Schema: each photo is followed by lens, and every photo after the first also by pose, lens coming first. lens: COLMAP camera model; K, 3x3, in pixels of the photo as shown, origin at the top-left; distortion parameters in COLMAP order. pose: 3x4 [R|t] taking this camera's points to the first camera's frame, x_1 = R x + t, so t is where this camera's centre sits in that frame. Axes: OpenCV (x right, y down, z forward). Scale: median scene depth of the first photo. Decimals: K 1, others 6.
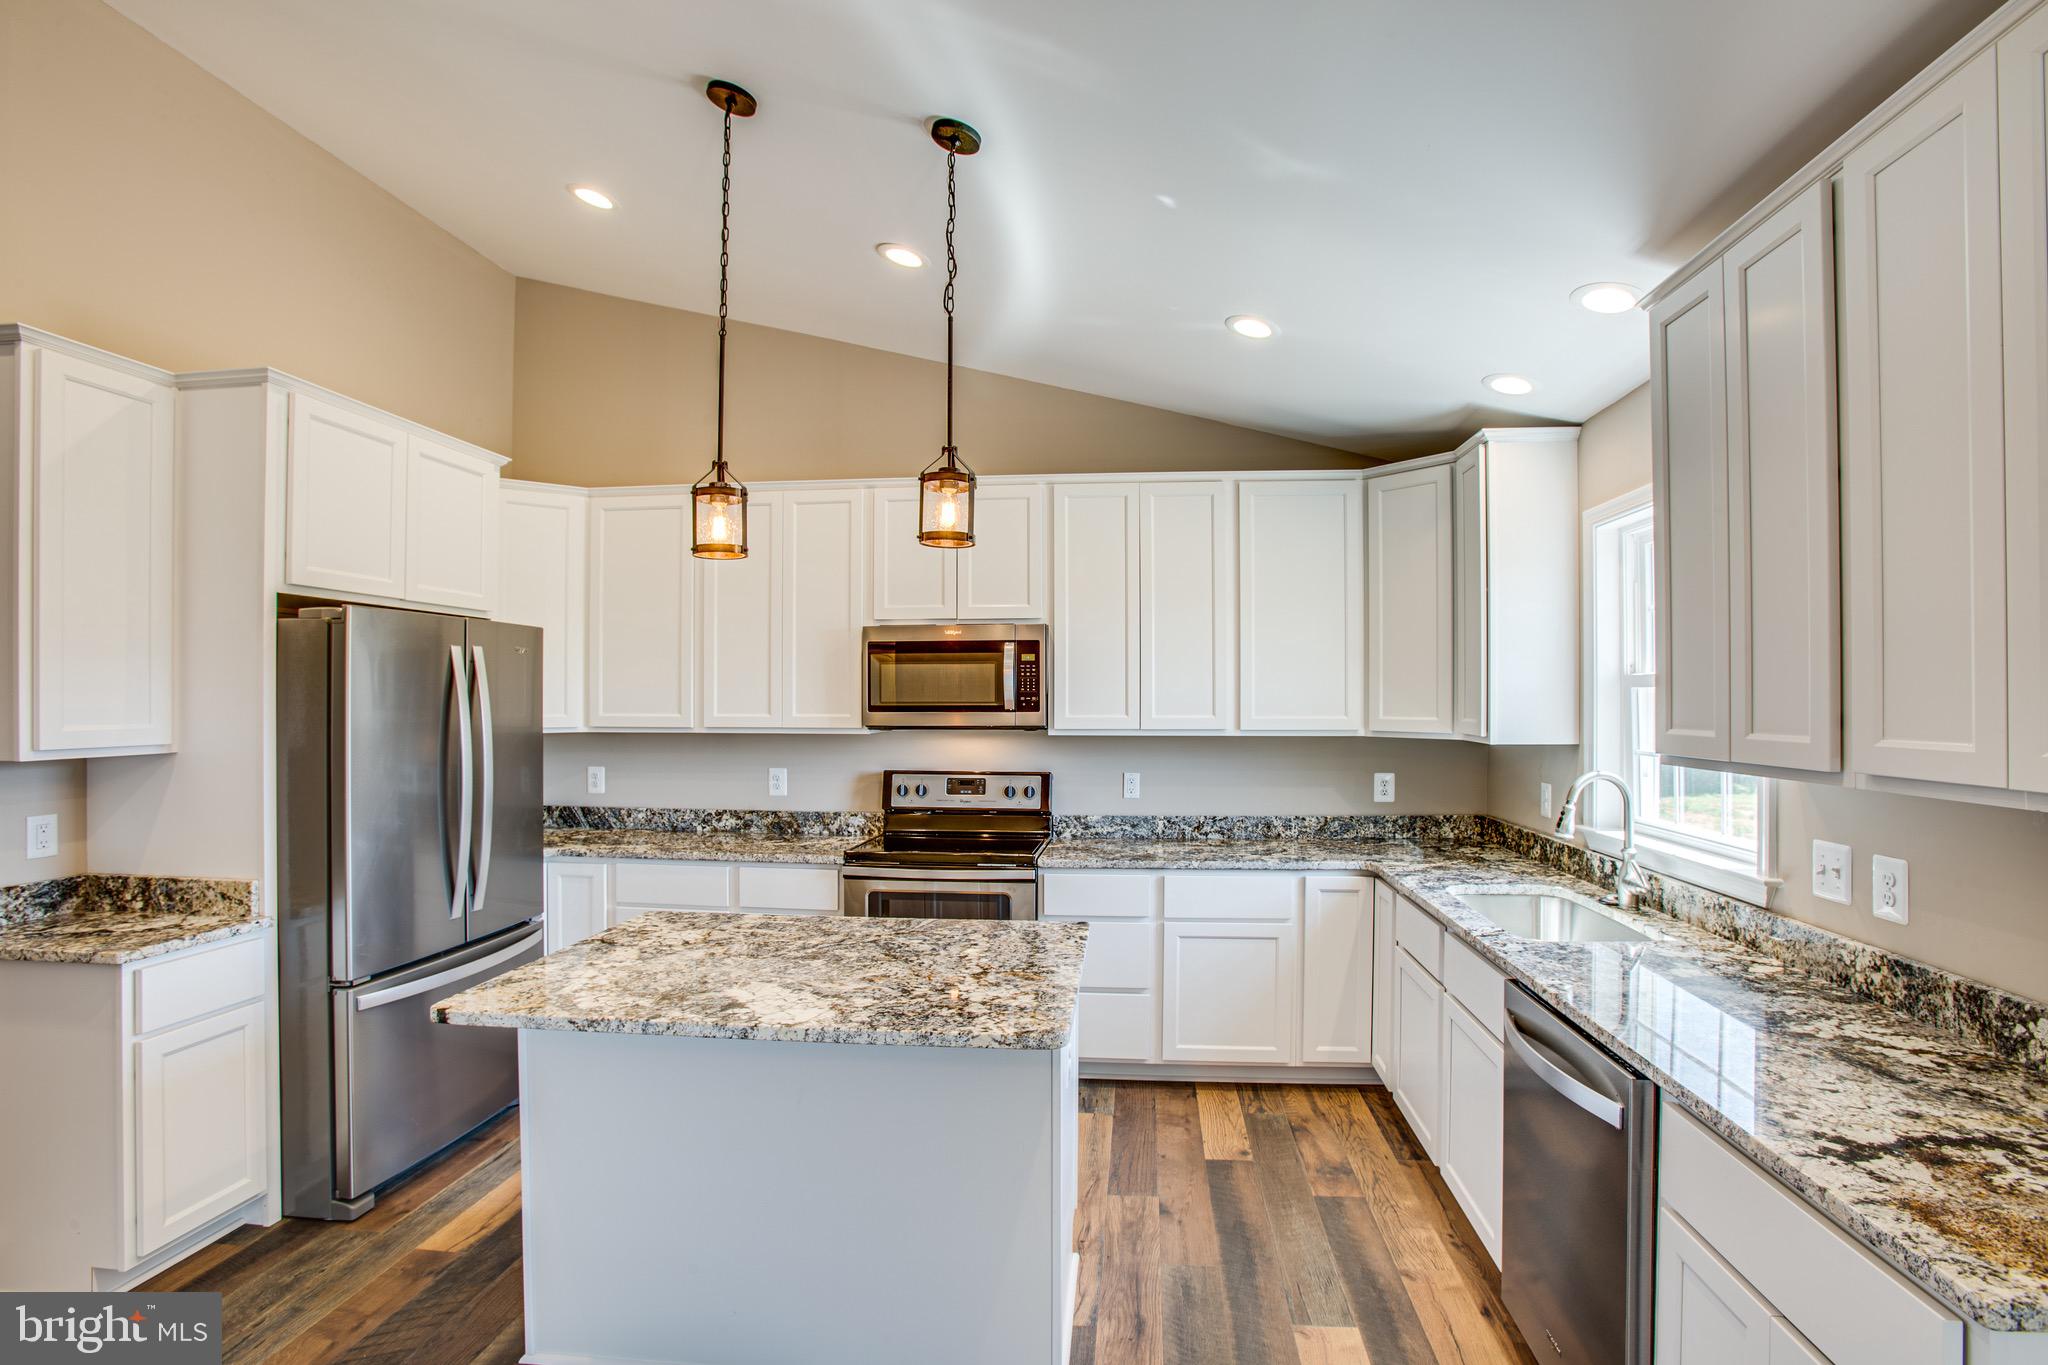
lens RADIAL K [[955.8, 0, 1066.8], [0, 955.8, 703.2], [0, 0, 1]] dist [-0.055014, 0.009277]
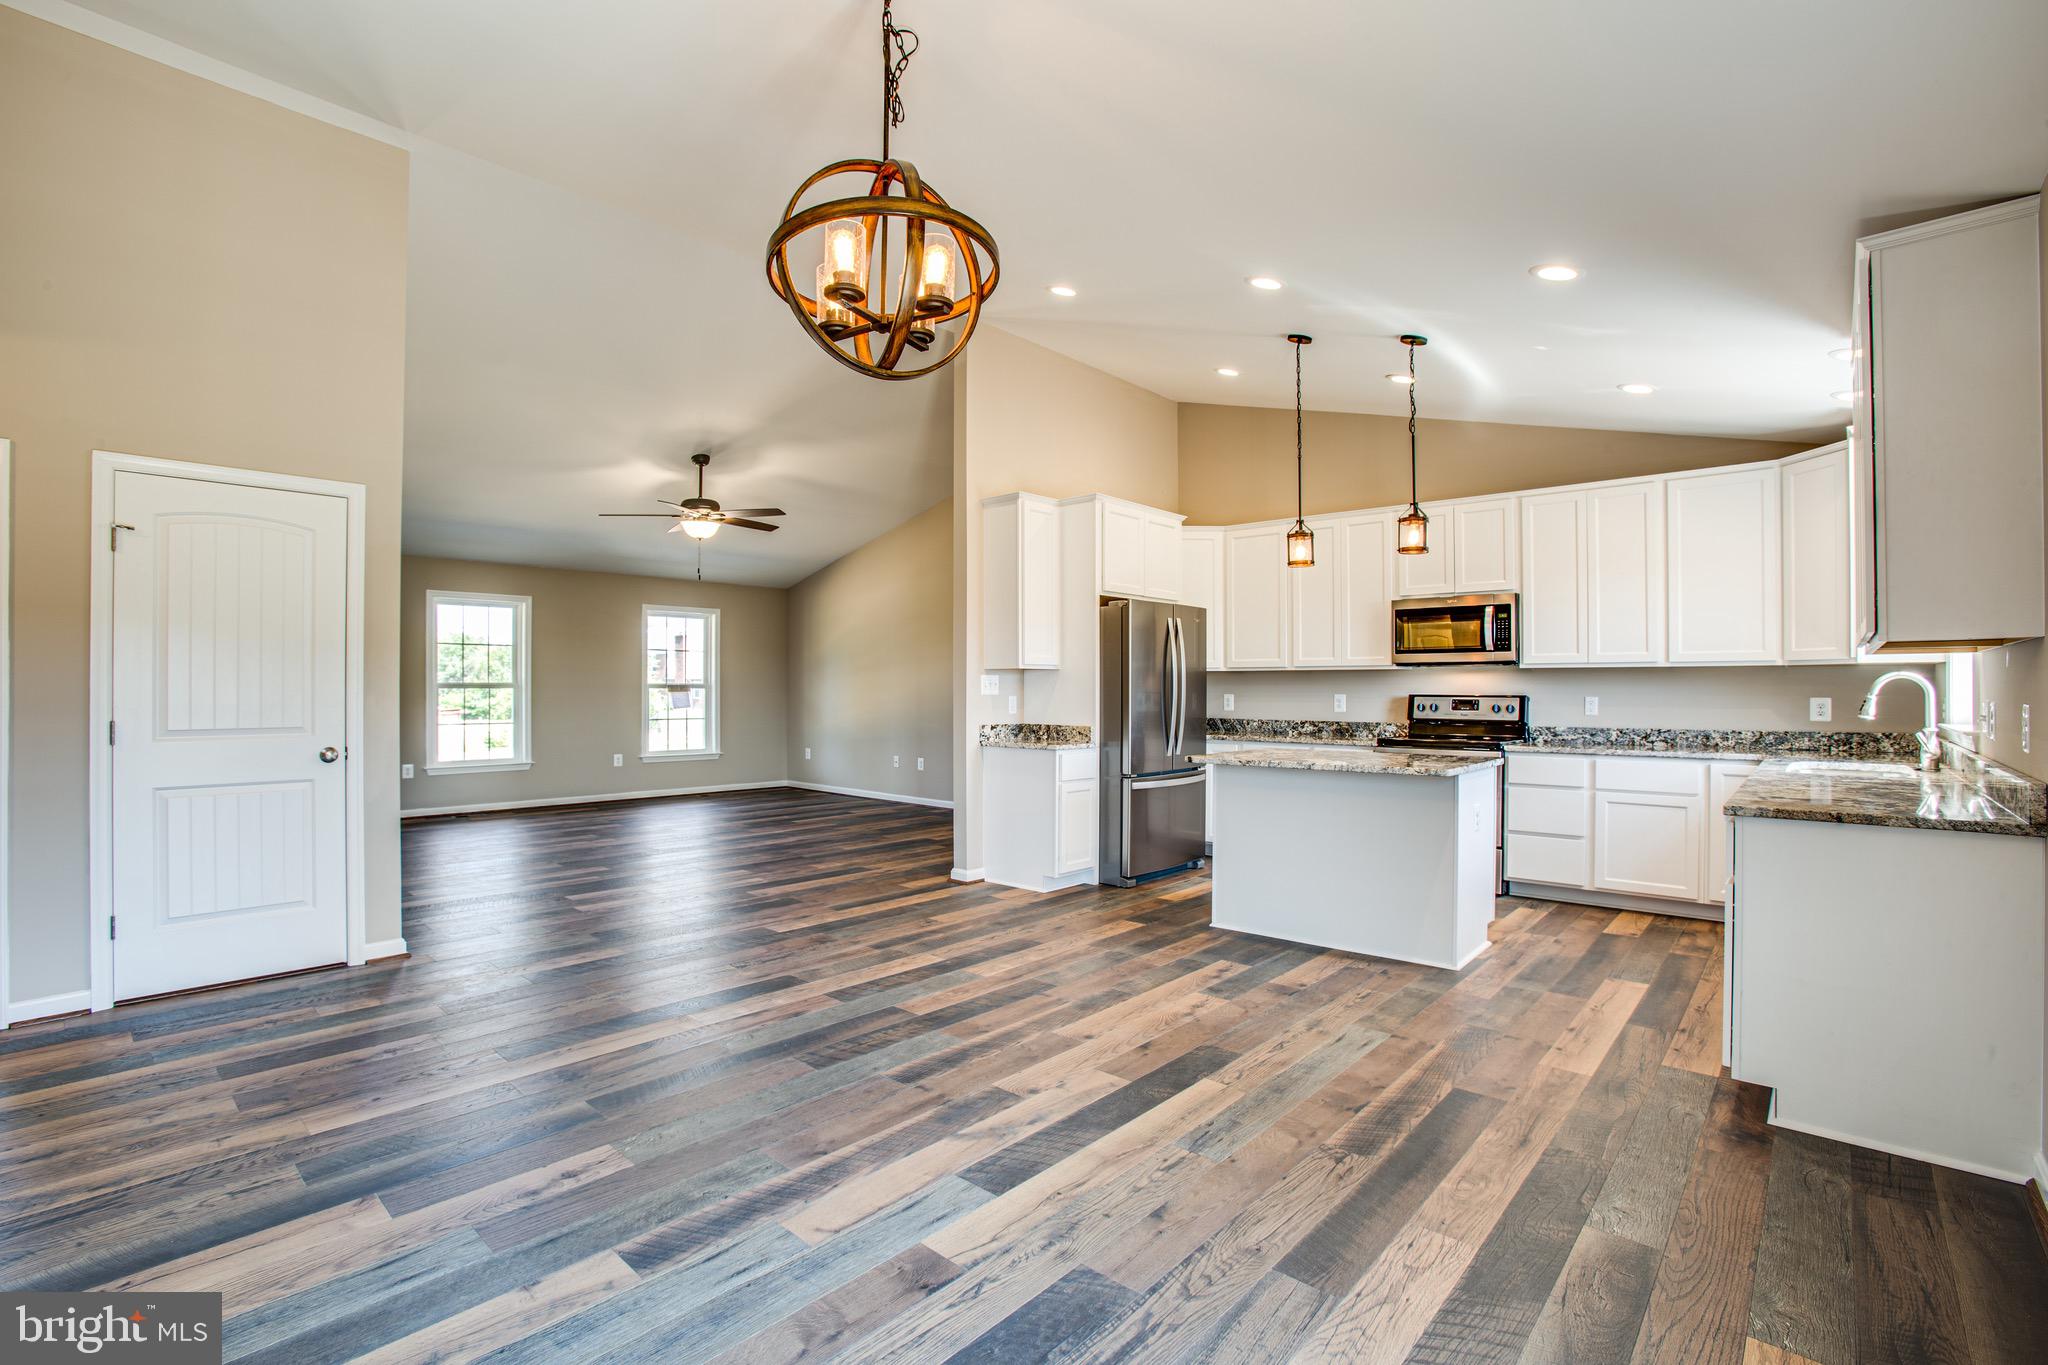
lens RADIAL K [[955.8, 0, 1016.9], [0, 955.8, 688.0], [0, 0, 1]] dist [-0.055014, 0.009277]
pose [[0.796413, 0.000381, -0.604753, 0.353501], [-0.003240, 0.999988, -0.003636, 0.106844], [0.604744, 0.004855, 0.796405, -0.917042]]
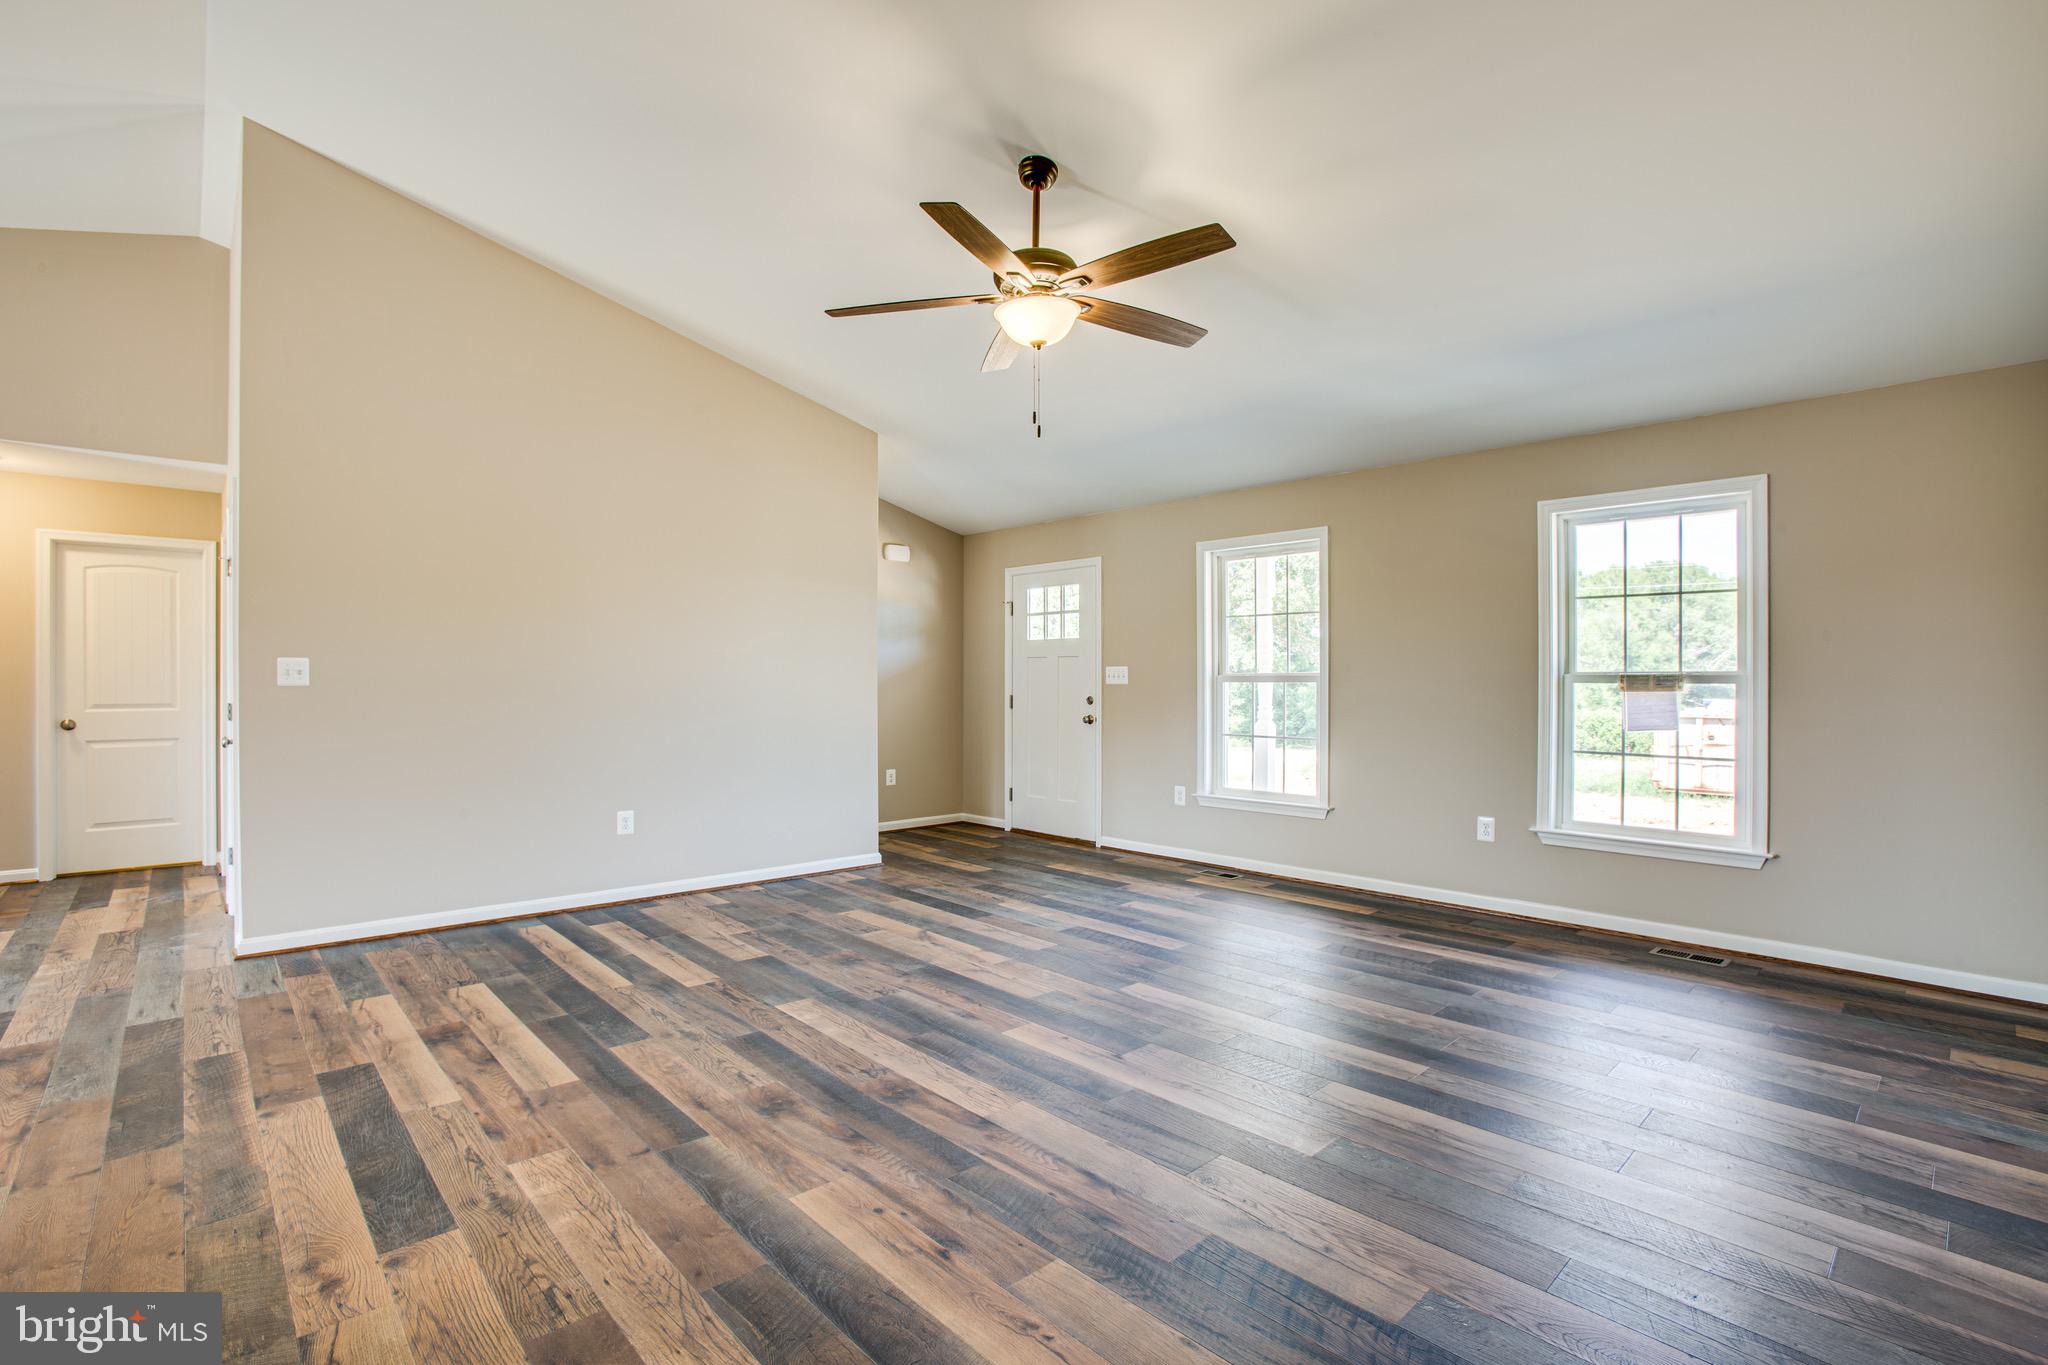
lens RADIAL K [[955.8, 0, 1036.2], [0, 955.8, 677.1], [0, 0, 1]] dist [-0.055014, 0.009277]
pose [[-0.651023, -0.005839, -0.759035, -1.127872], [-0.006114, 0.999978, -0.002449, 0.099127], [0.759033, 0.003046, -0.651045, 1.690362]]
